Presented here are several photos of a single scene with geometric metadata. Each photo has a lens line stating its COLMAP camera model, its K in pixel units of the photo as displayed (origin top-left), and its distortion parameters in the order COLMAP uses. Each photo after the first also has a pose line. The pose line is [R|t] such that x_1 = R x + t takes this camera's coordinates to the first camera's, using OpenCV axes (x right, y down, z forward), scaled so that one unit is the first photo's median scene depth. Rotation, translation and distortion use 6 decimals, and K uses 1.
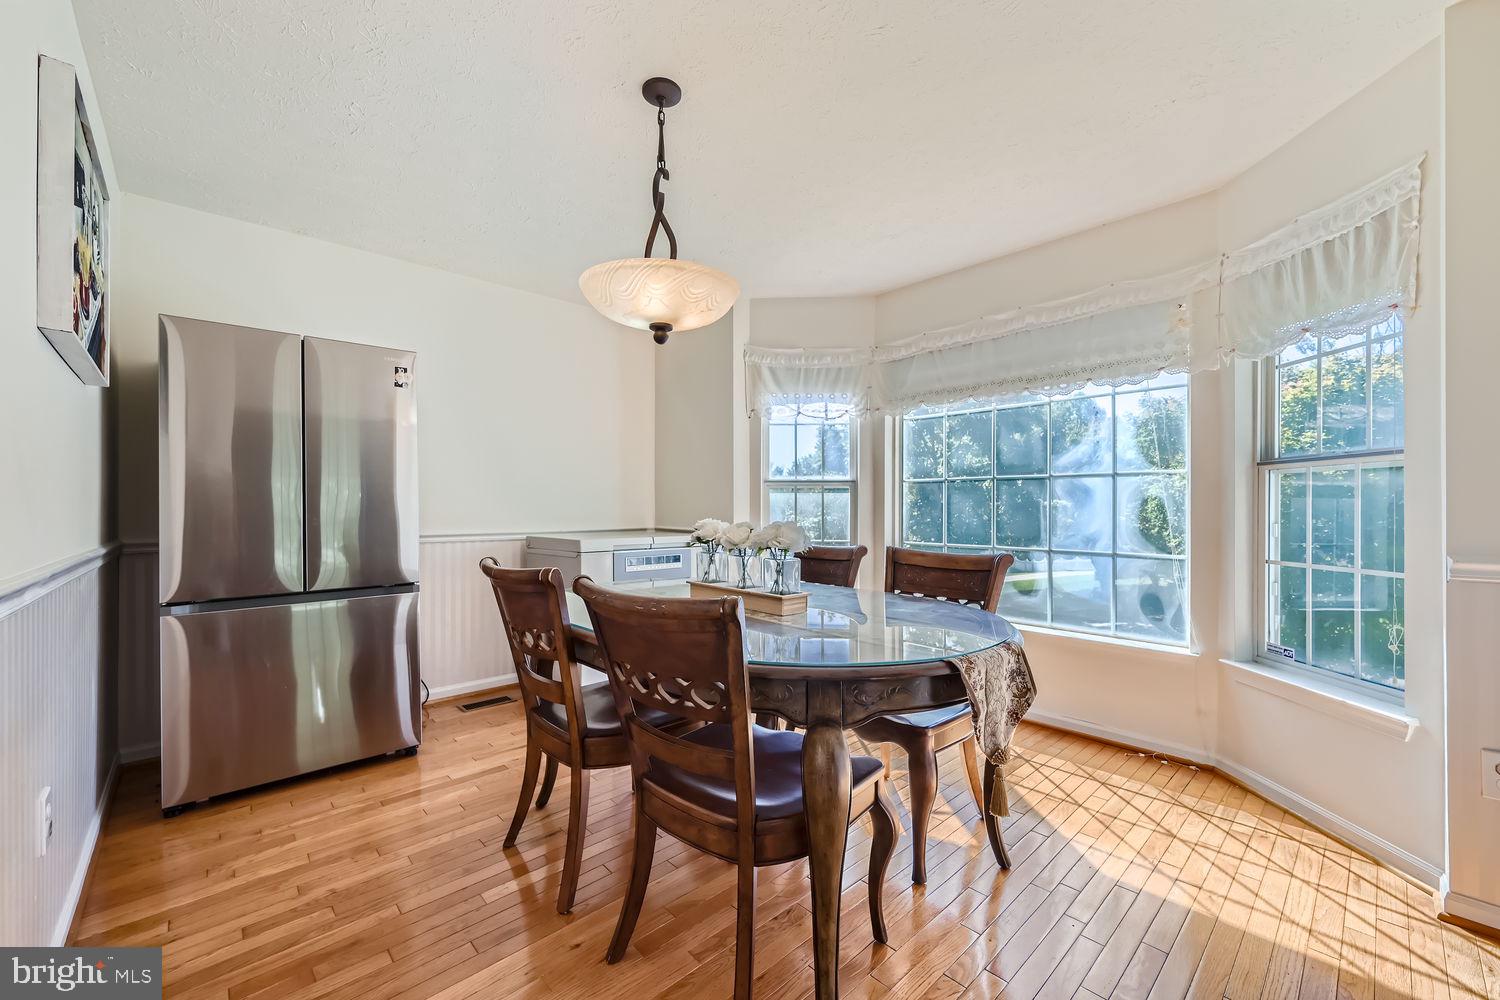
lens RADIAL K [[600.8, 0, 753.6], [0, 600.8, 505.8], [0, 0, 1]] dist [-0.001668, 0.000142]
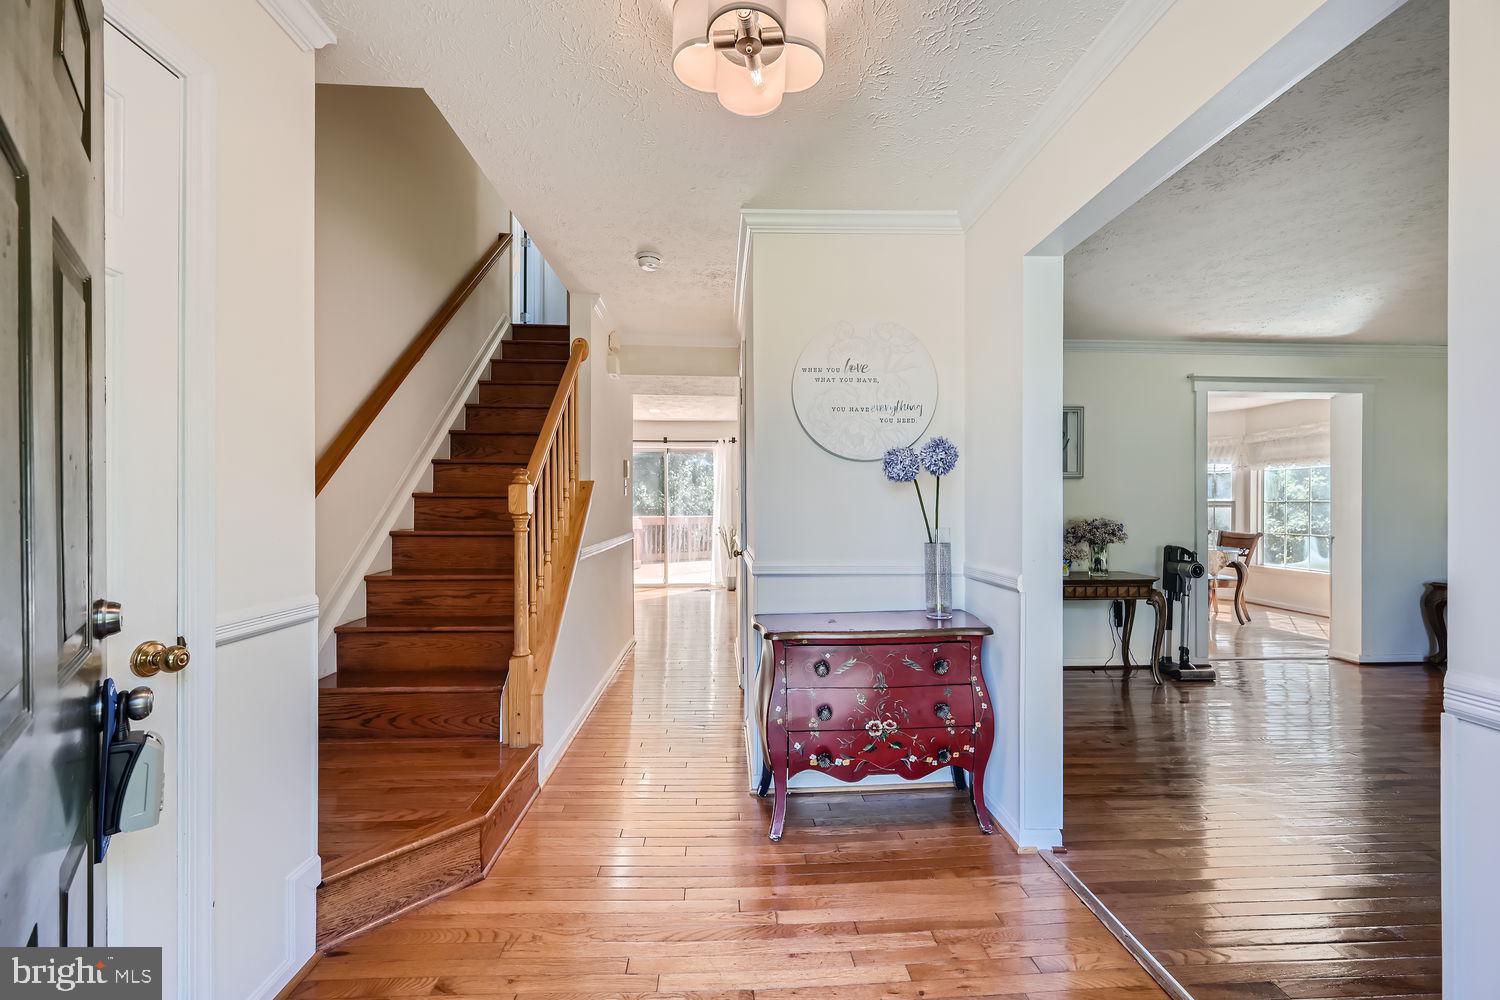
lens RADIAL K [[600.8, 0, 744.6], [0, 600.8, 505.2], [0, 0, 1]] dist [-0.001668, 0.000142]
pose [[0.760329, 0.000565, -0.649537, 0.226715], [-0.001602, 0.999998, -0.001006, -0.024607], [0.649536, 0.001805, 0.760329, -1.558877]]
